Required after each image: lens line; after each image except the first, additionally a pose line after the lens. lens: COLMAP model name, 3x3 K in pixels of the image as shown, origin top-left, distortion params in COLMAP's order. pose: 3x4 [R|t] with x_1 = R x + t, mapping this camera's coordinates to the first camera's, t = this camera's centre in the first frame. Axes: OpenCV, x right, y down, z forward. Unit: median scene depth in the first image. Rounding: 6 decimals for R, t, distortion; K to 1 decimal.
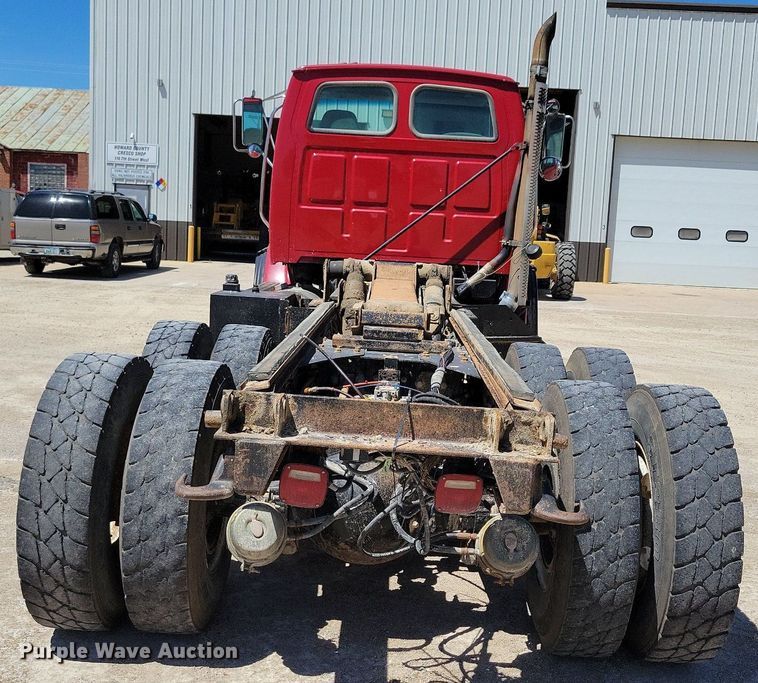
lens RADIAL K [[948.7, 0, 379.0], [0, 948.7, 341.5], [0, 0, 1]] dist [0.008088, 0.055668]
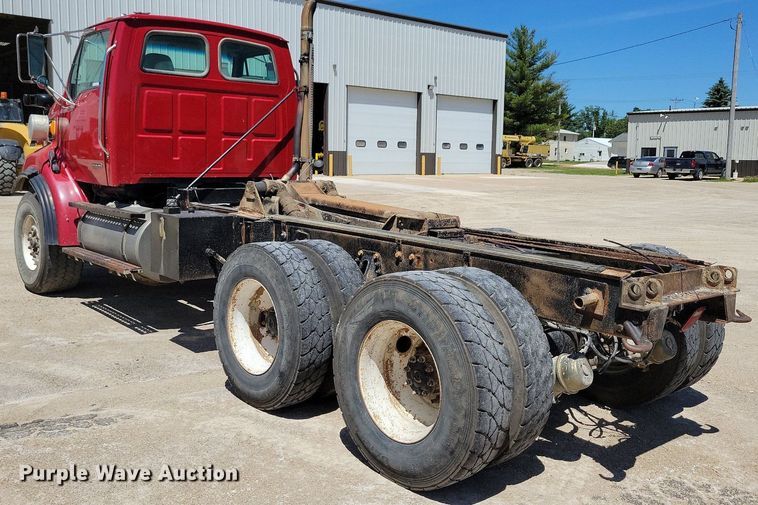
lens RADIAL K [[712.5, 0, 376.9], [0, 712.5, 221.2], [0, 0, 1]] dist [0.020988, 0.003404]
pose [[0.747703, -0.097936, 0.656772, -0.462902], [0.093638, 0.994731, 0.041729, -0.047785], [-0.657399, 0.030298, 0.752934, 0.153495]]
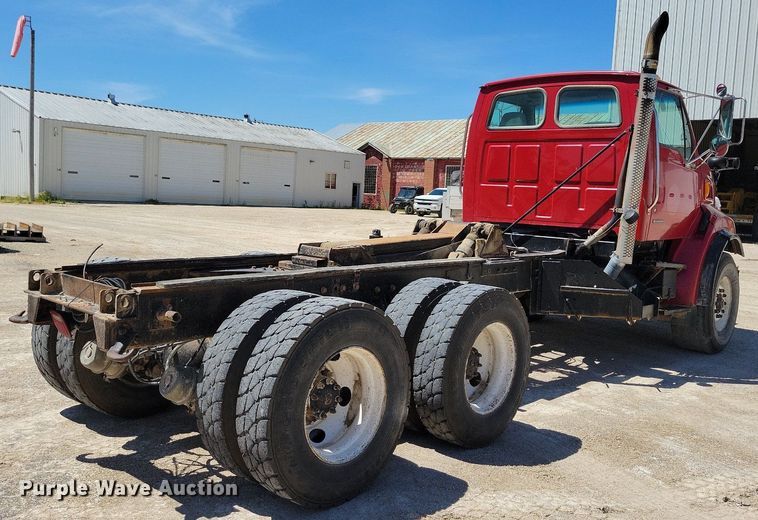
lens RADIAL K [[724.0, 0, 378.0], [0, 724.0, 246.5], [0, 0, 1]] dist [0.028793, 0.008414]
pose [[0.760693, 0.030684, -0.648386, 0.496968], [-0.080773, 0.995593, -0.047649, 0.008123], [0.644067, 0.088618, 0.759819, 0.124181]]
